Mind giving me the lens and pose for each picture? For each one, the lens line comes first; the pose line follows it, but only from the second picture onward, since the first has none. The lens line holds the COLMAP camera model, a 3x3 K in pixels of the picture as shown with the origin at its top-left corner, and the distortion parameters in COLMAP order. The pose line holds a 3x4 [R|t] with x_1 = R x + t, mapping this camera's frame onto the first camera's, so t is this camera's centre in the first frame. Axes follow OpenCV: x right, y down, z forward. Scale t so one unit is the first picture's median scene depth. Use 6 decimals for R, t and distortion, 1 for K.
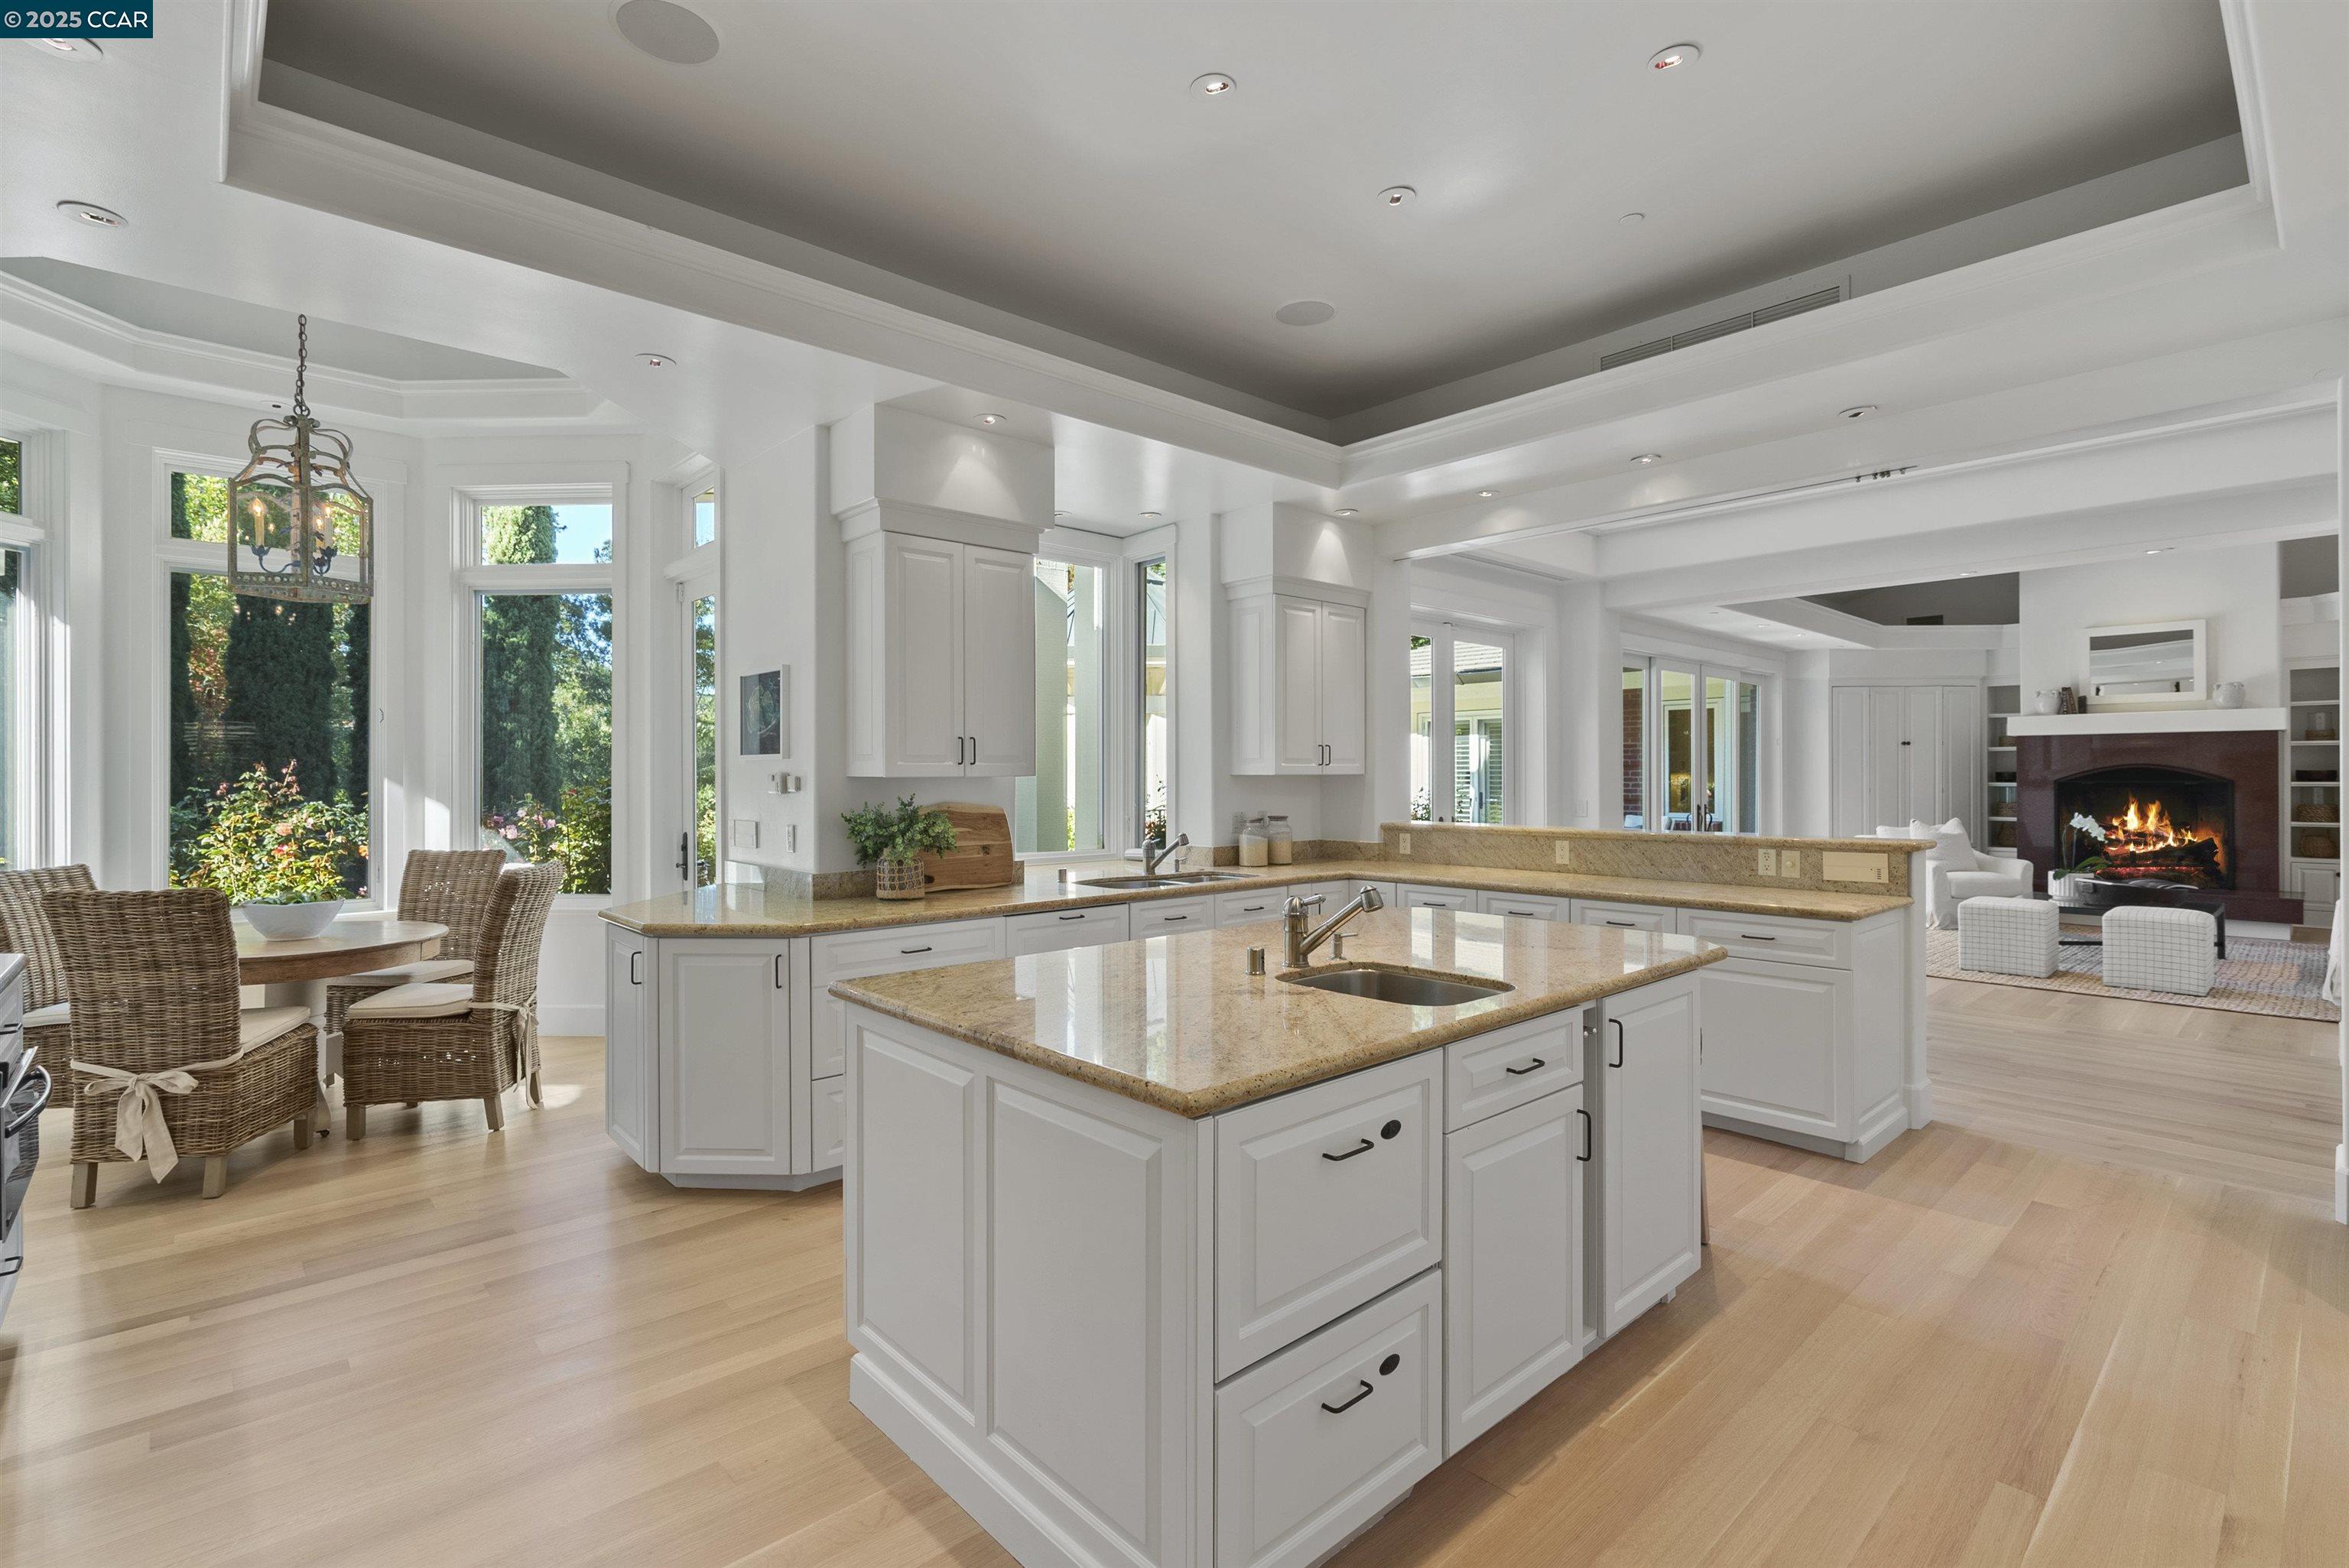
lens RADIAL K [[1078.2, 0, 1174.5], [0, 1078.2, 779.3], [0, 0, 1]] dist [-0.002555, 0.000044]
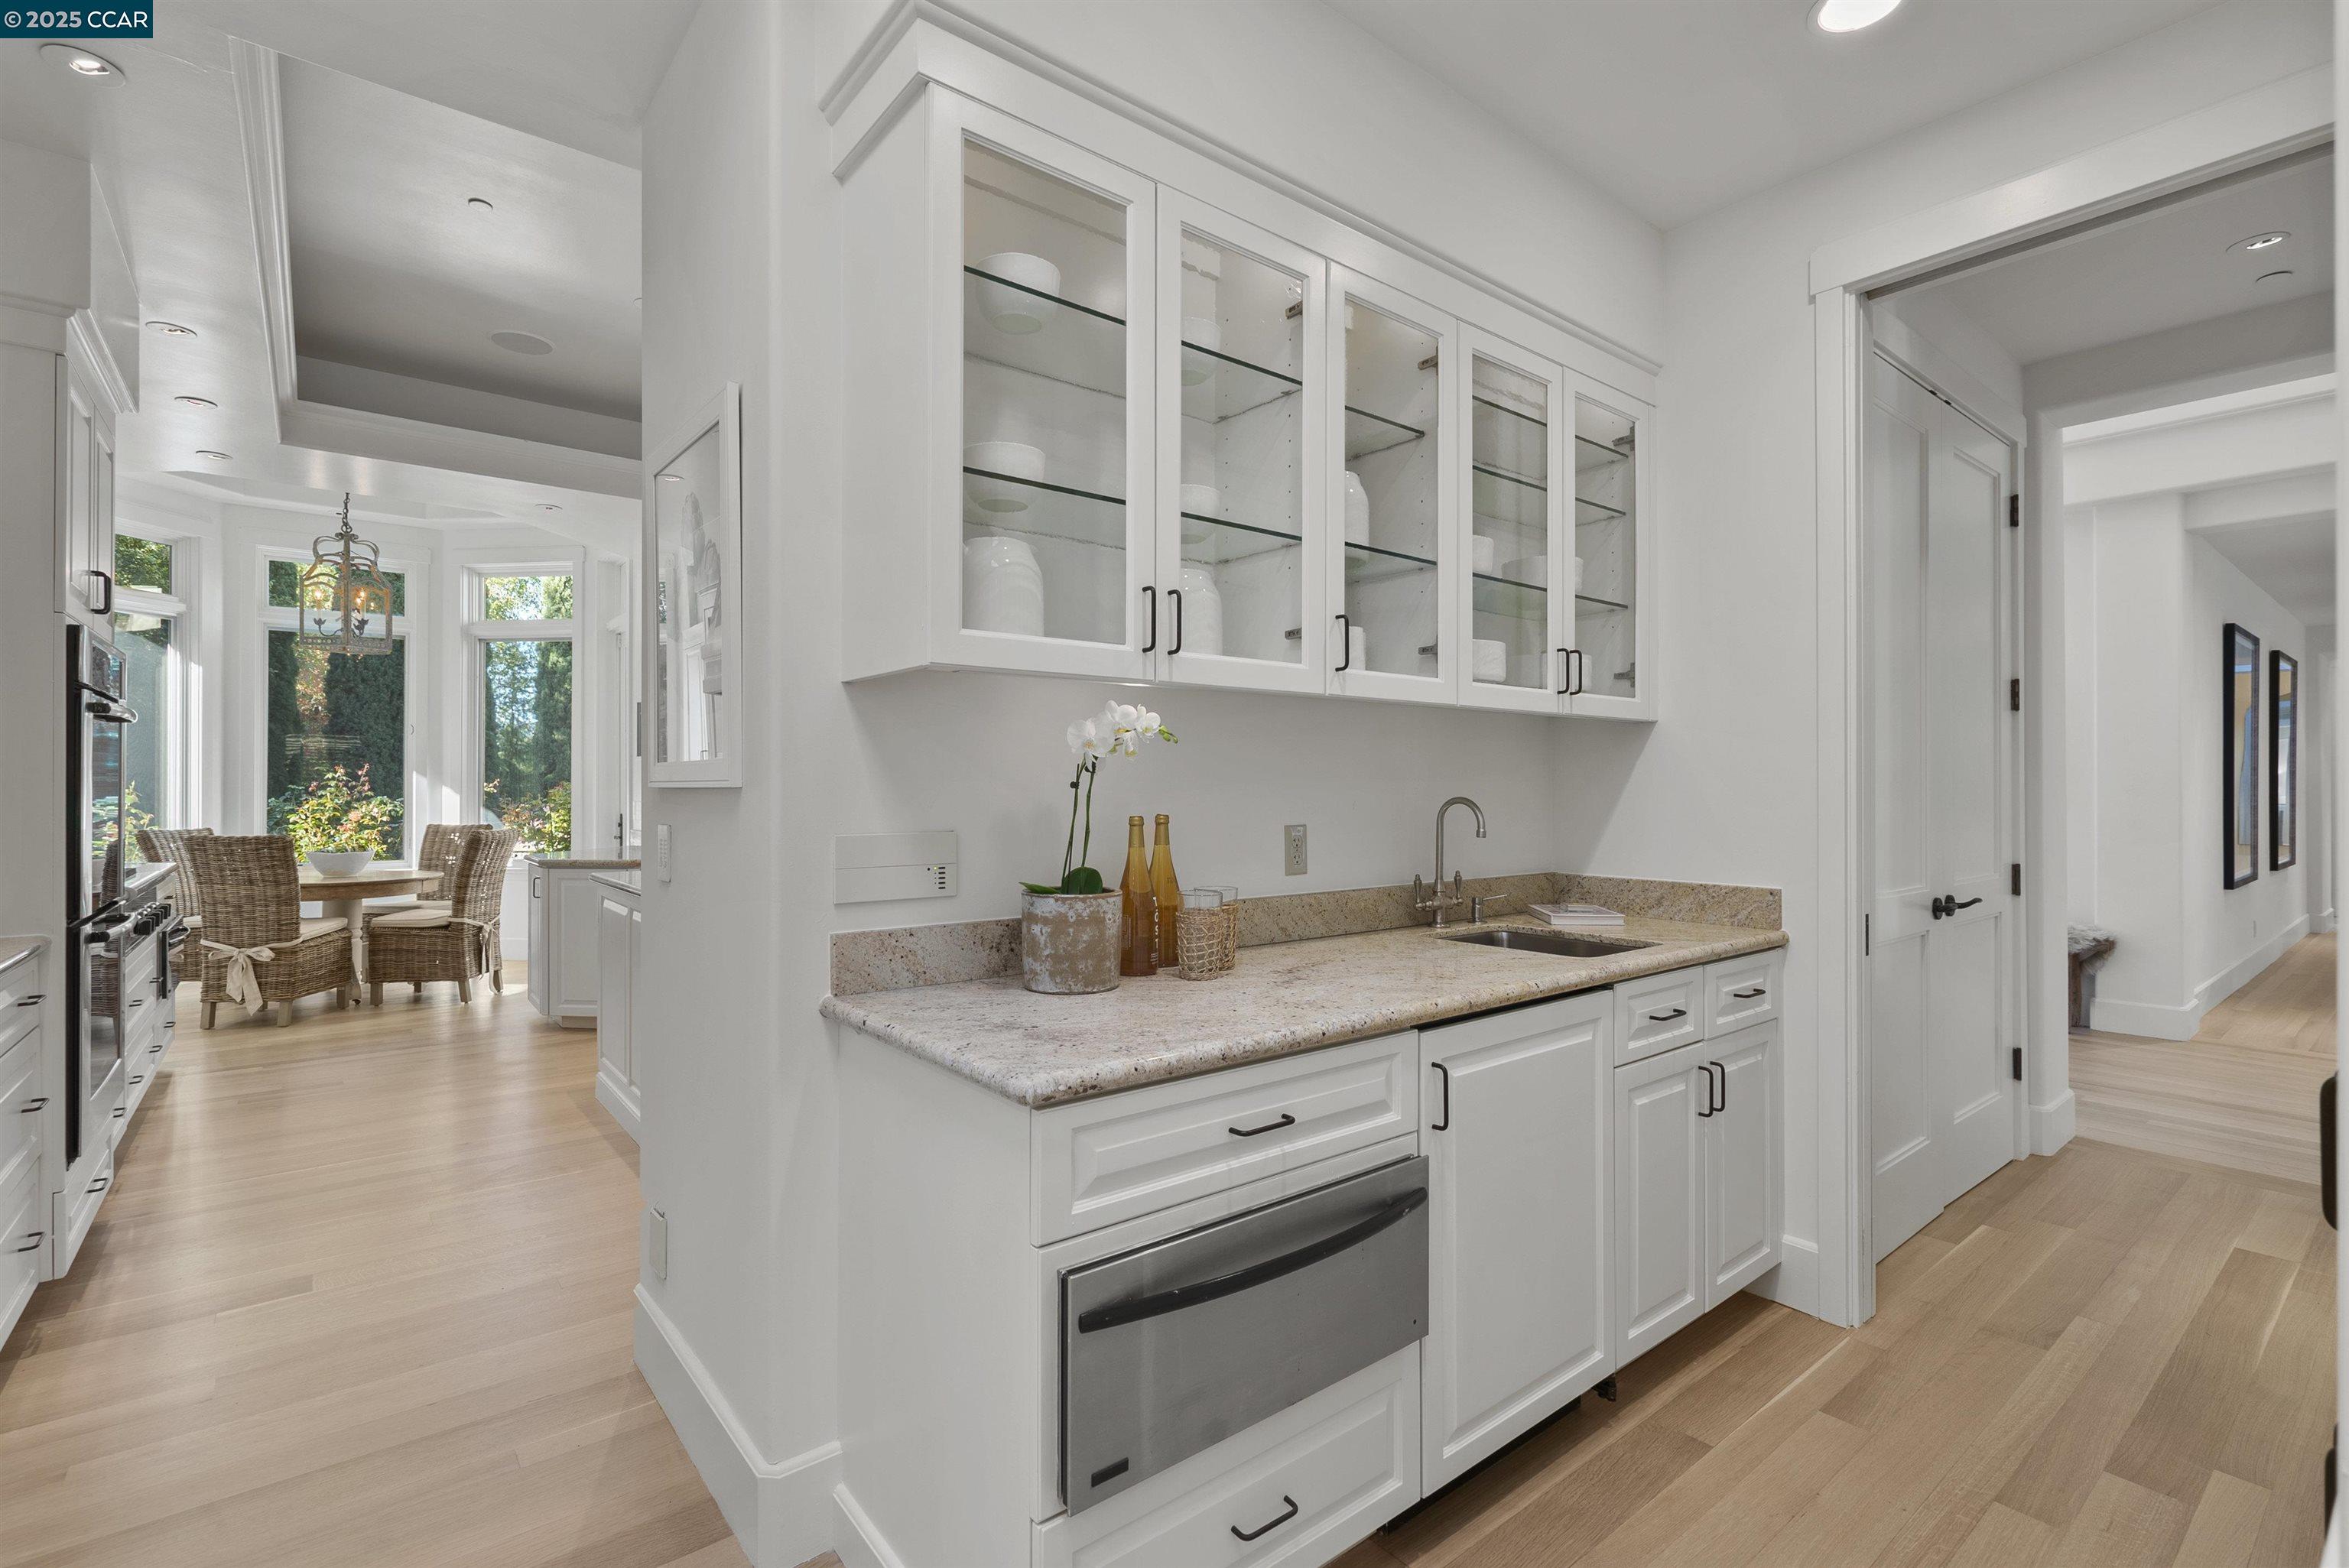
lens RADIAL K [[1078.2, 0, 1186.8], [0, 1078.2, 792.7], [0, 0, 1]] dist [-0.002555, 0.000044]
pose [[0.998304, 0.003343, -0.058118, 0.486722], [-0.003412, 0.999994, -0.001096, 0.029604], [0.058114, 0.001293, 0.998309, -0.470944]]
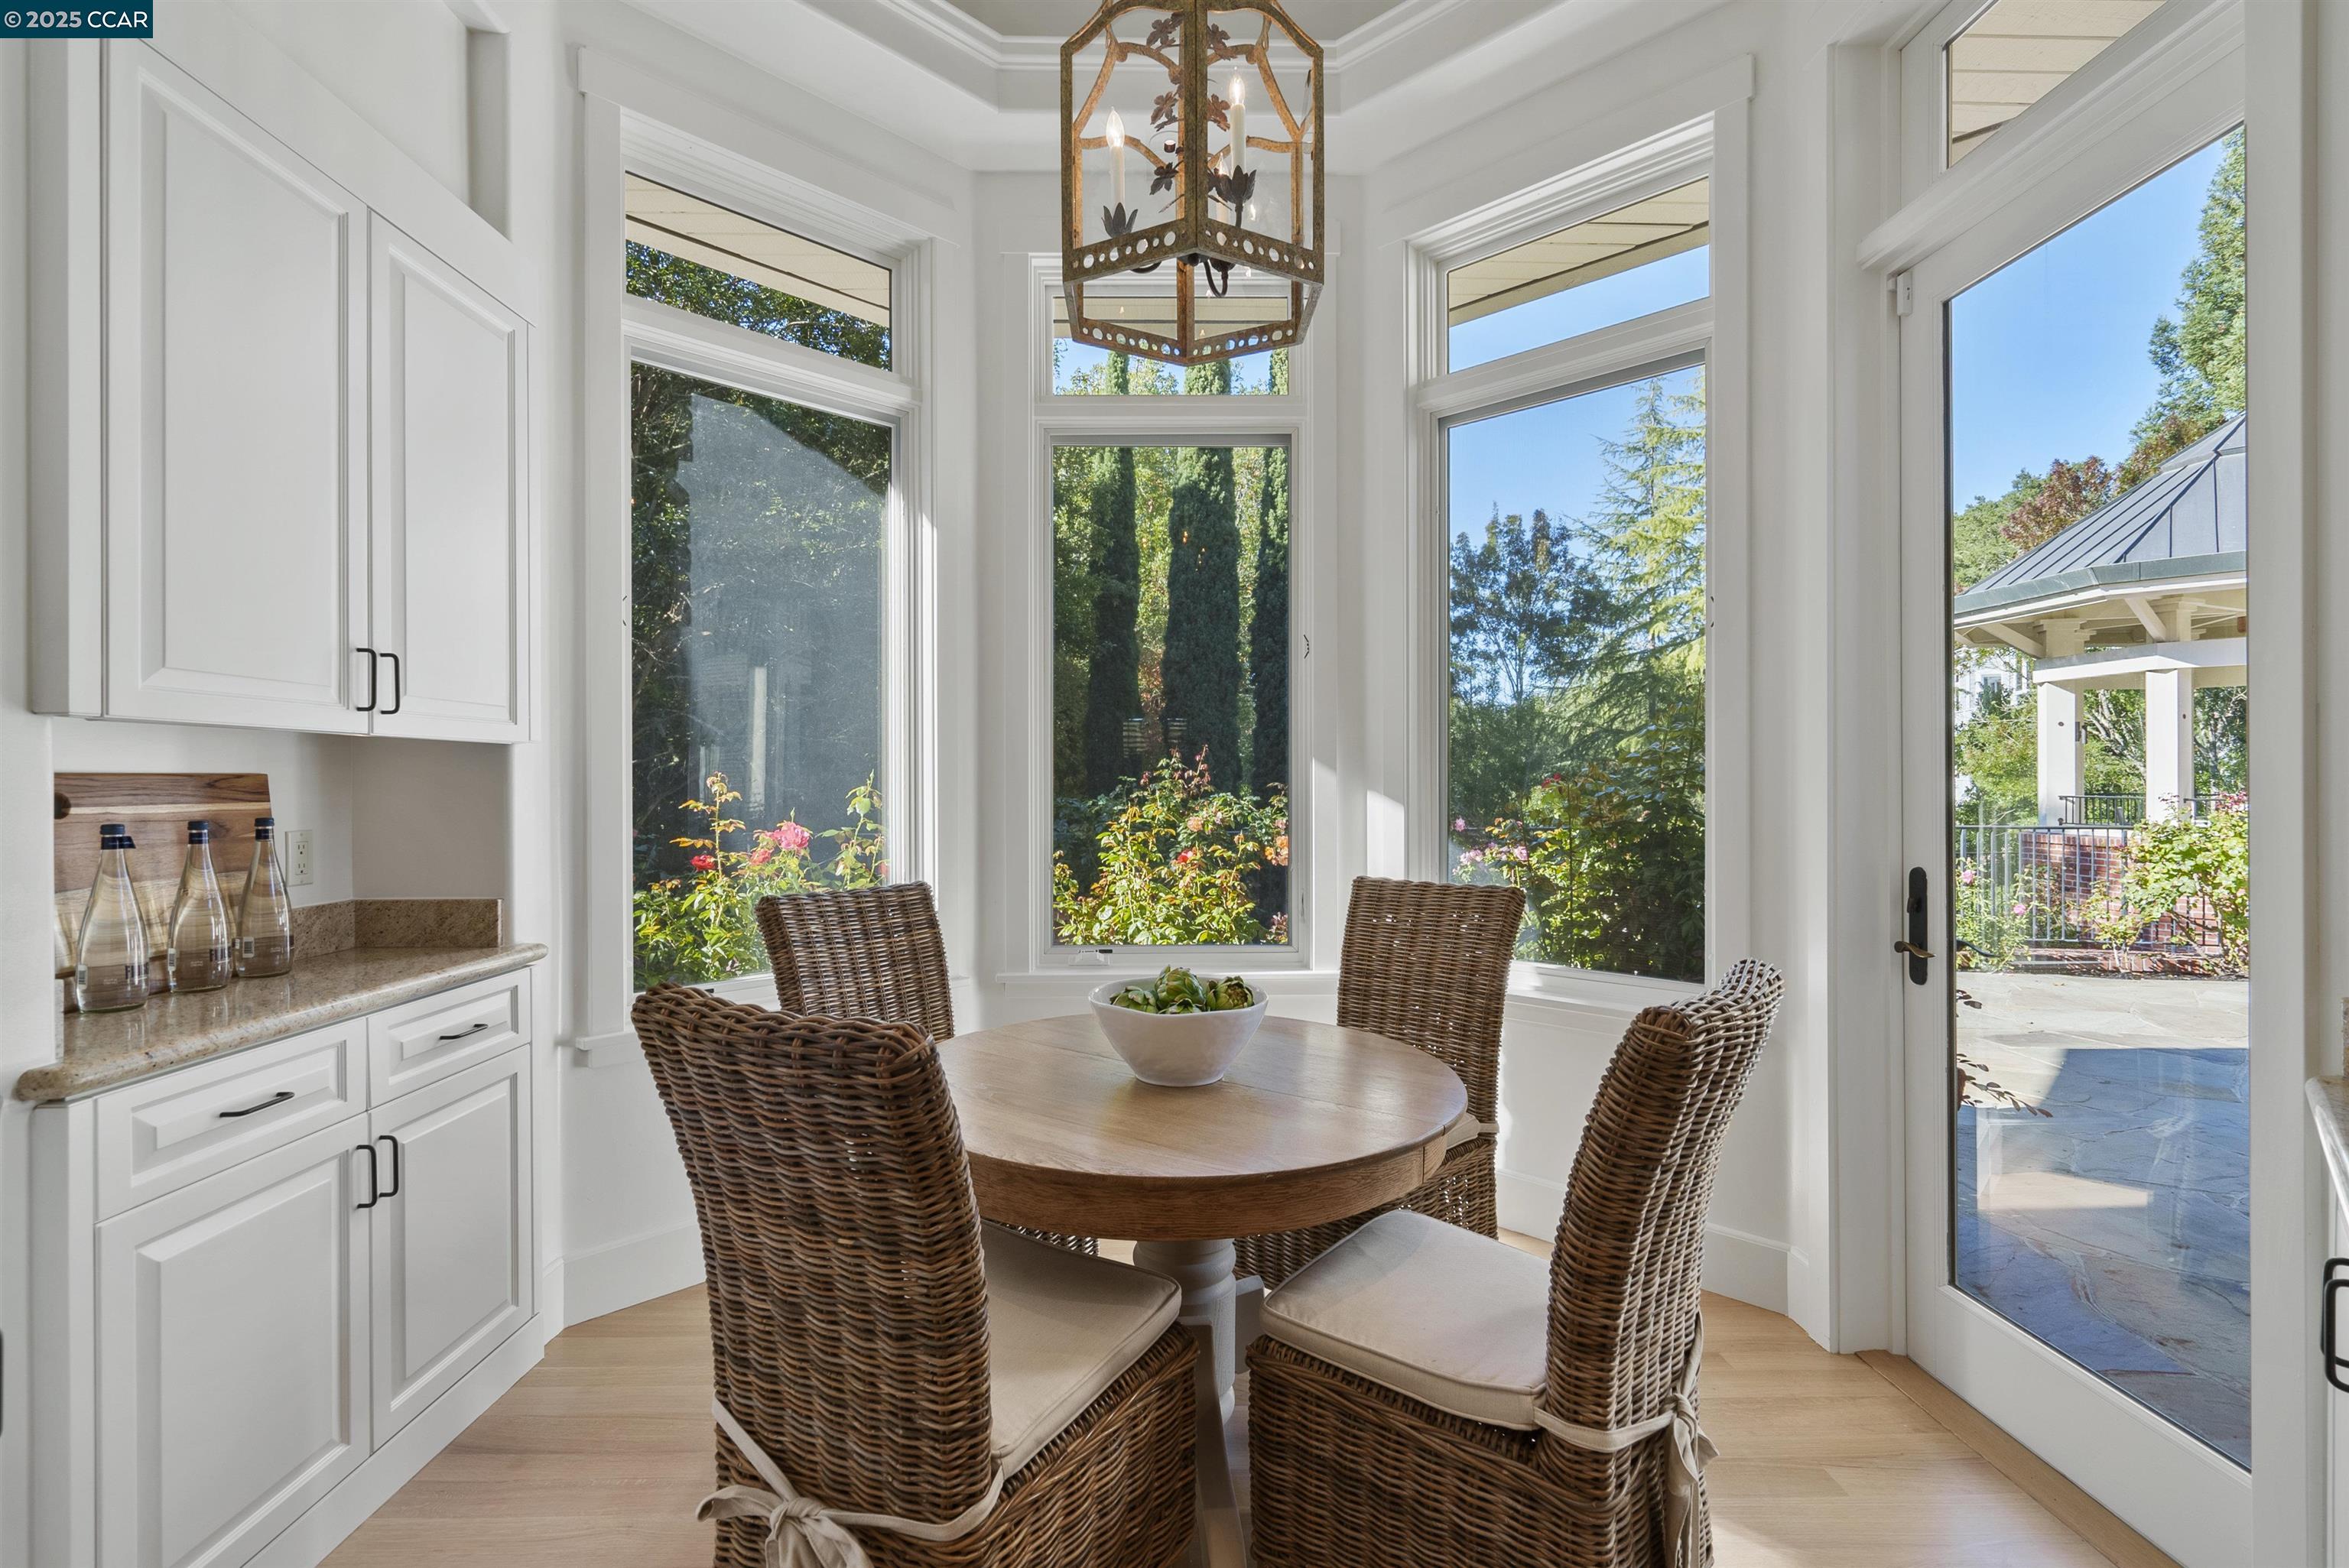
lens RADIAL K [[1078.2, 0, 1182.5], [0, 1078.2, 779.8], [0, 0, 1]] dist [-0.002555, 0.000044]
pose [[0.748270, 0.006929, -0.663358, -0.536701], [-0.010646, 0.999942, -0.001563, 0.023228], [0.663309, 0.008232, 0.748301, 0.703531]]
